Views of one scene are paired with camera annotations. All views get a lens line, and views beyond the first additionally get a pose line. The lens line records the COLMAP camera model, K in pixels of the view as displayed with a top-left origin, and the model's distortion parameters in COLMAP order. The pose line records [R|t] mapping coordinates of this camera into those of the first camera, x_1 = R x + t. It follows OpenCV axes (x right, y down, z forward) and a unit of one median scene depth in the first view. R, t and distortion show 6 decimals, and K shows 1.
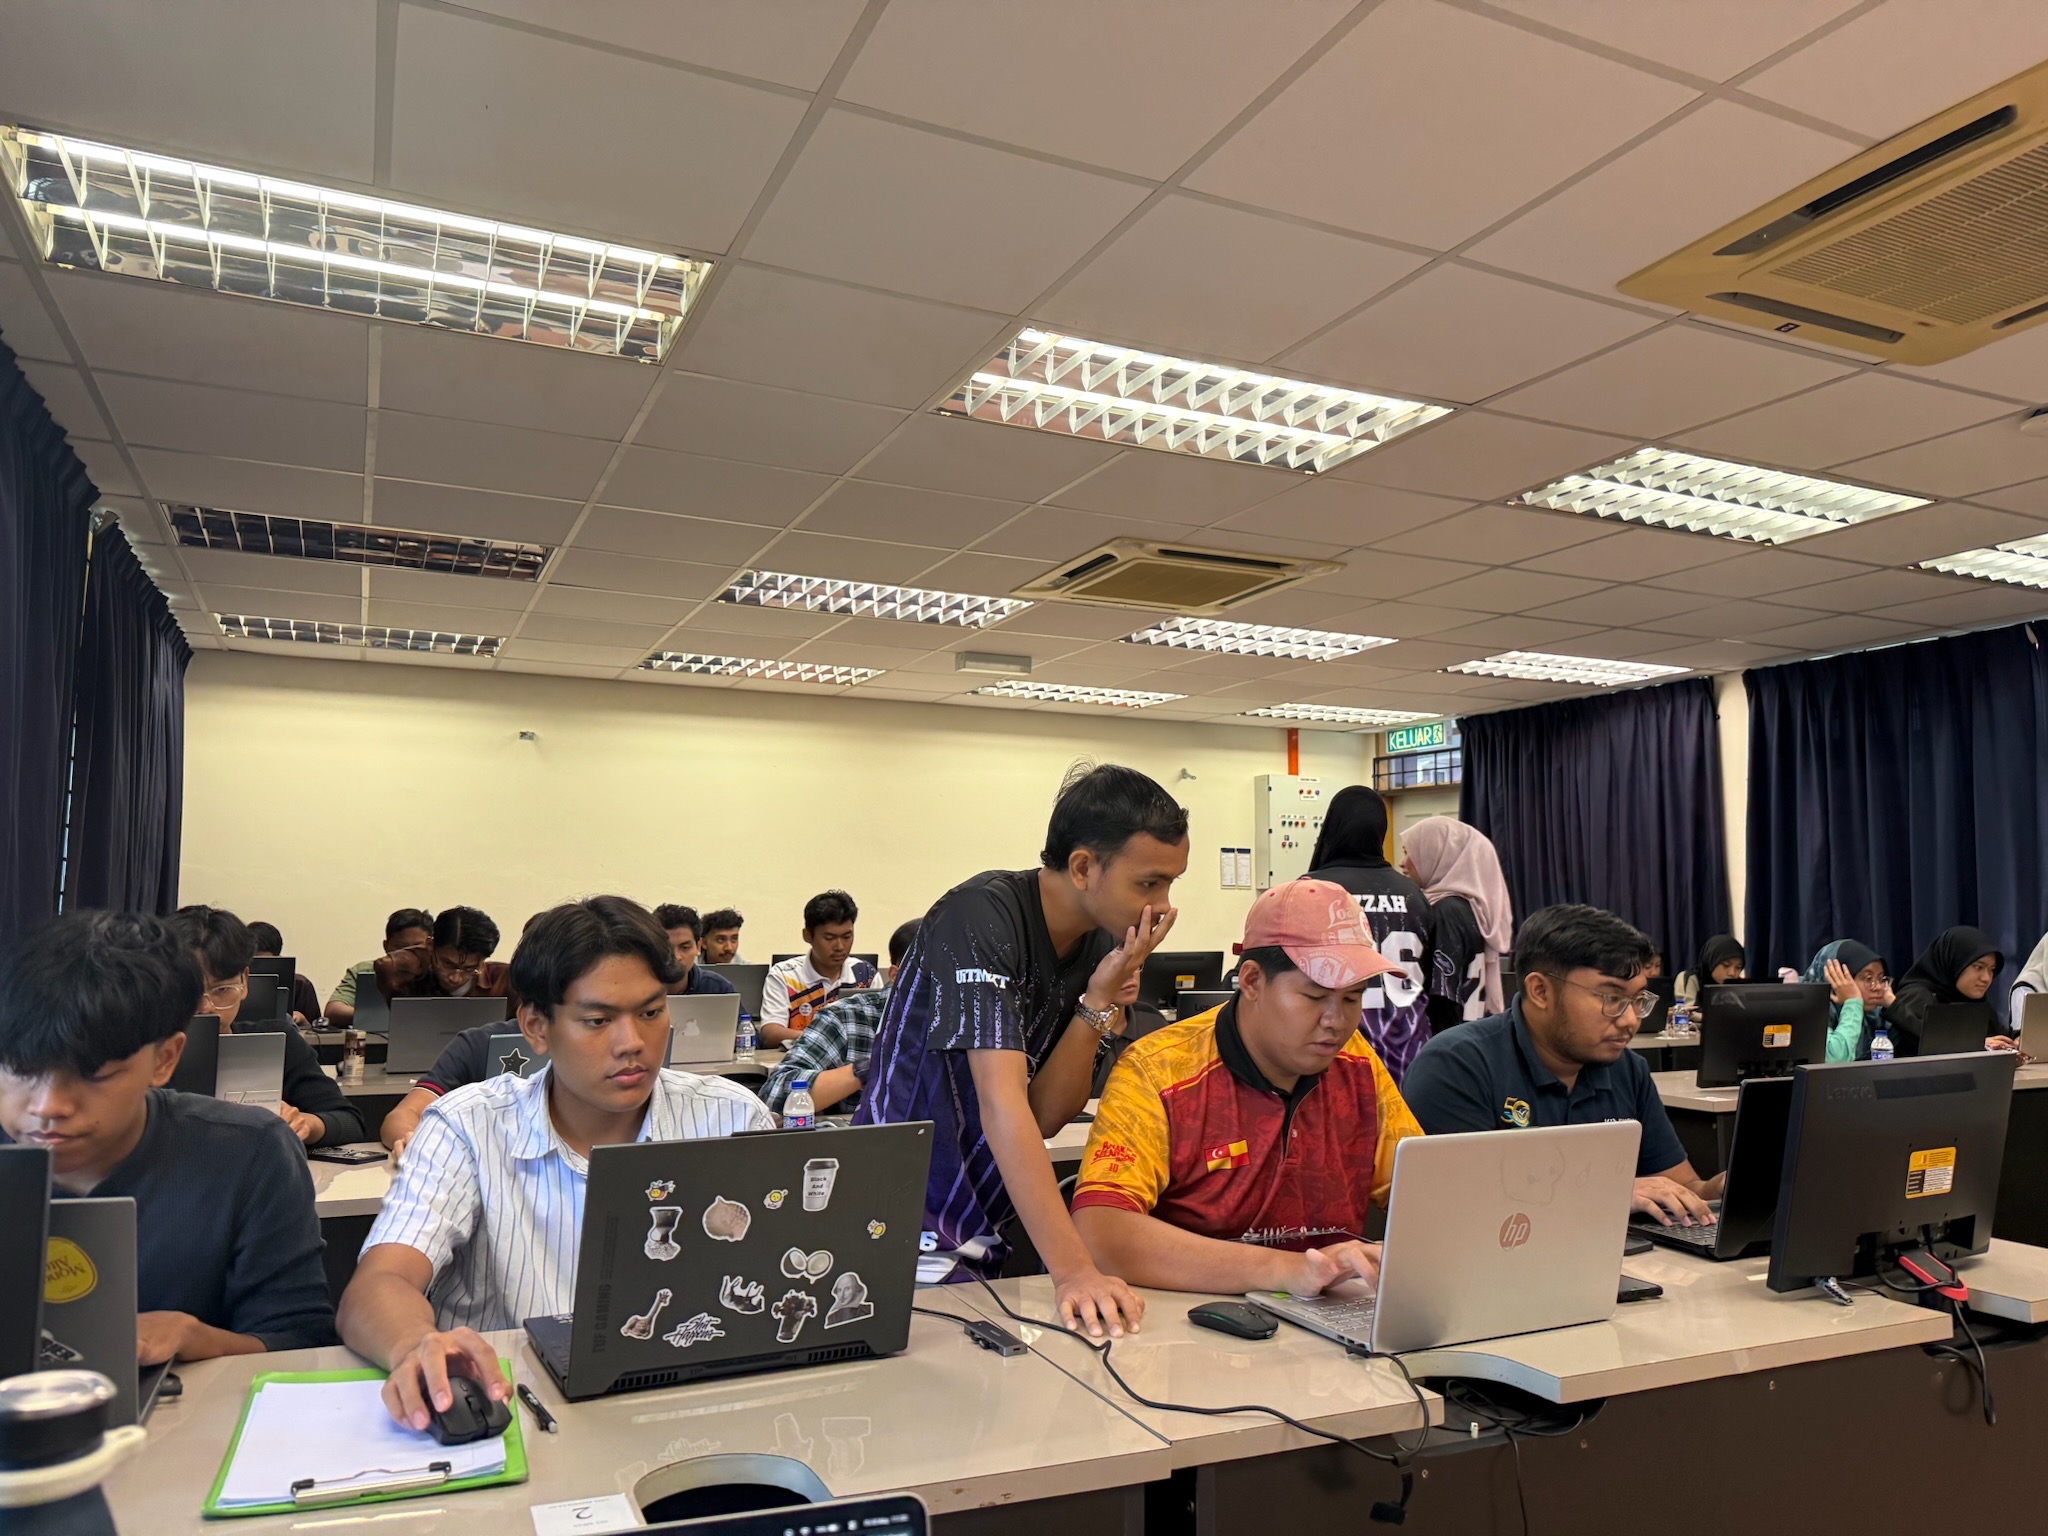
lens RADIAL K [[1436.4, 0, 1024.0], [0, 1436.4, 768.0], [0, 0, 1]] dist [0.054500, -0.060156]
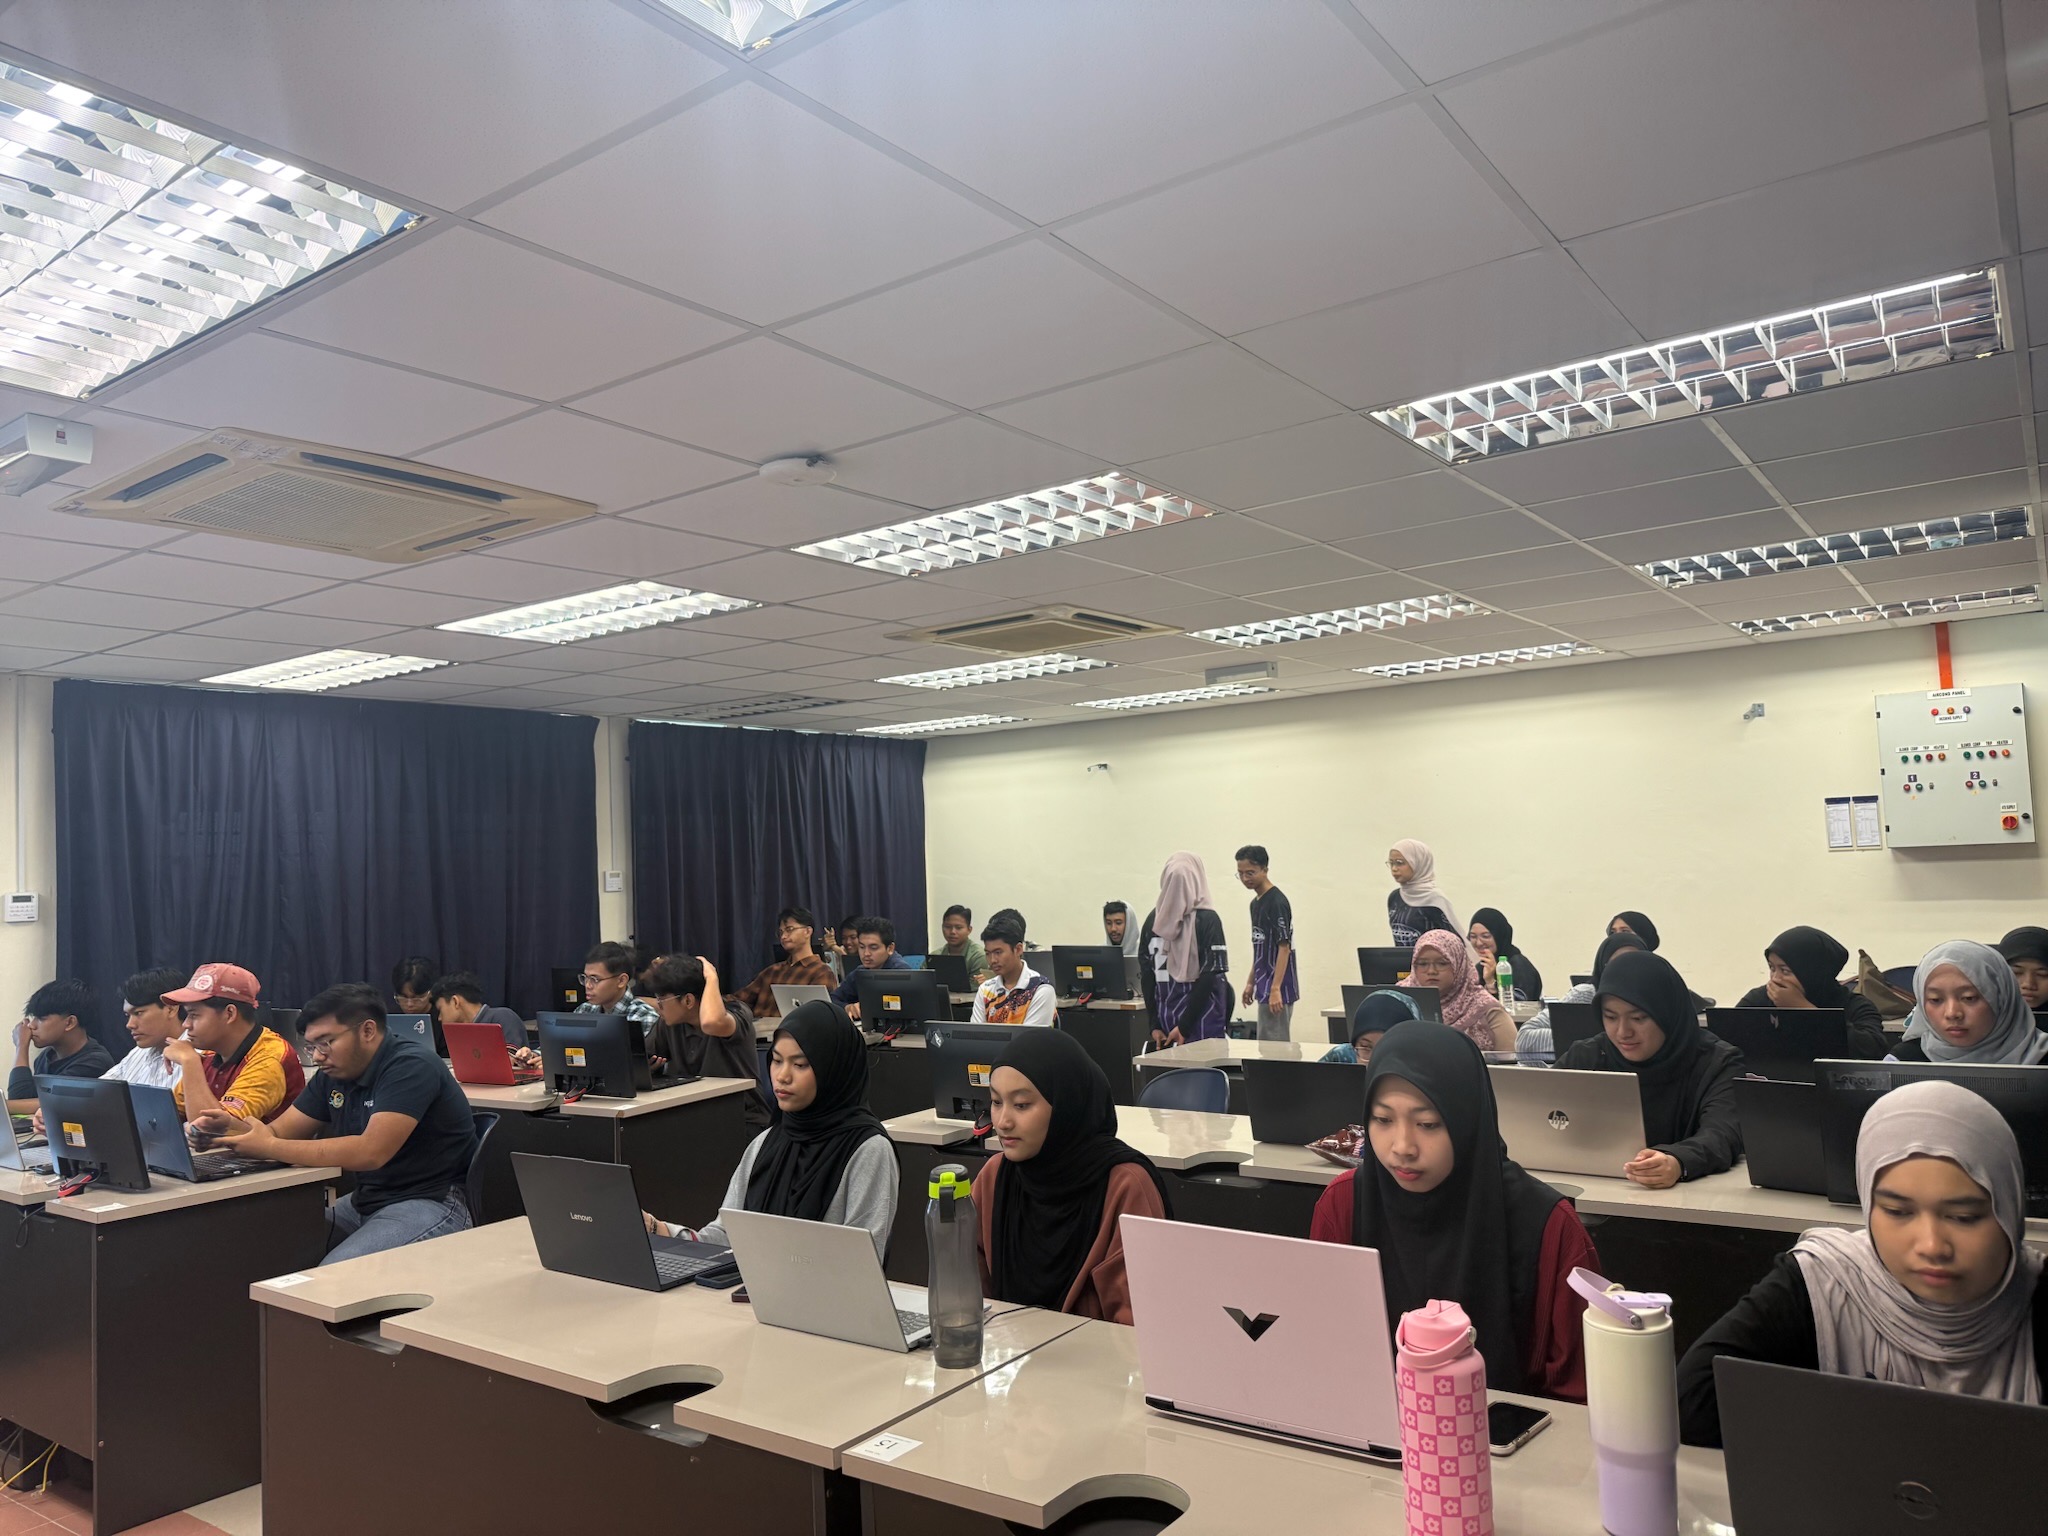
lens RADIAL K [[1436.4, 0, 1024.0], [0, 1436.4, 768.0], [0, 0, 1]] dist [0.054500, -0.060156]
pose [[0.485973, -0.088080, -0.869524, 0.607420], [0.128559, 0.991290, -0.028564, 0.006134], [0.864467, -0.097904, 0.493064, 0.243653]]
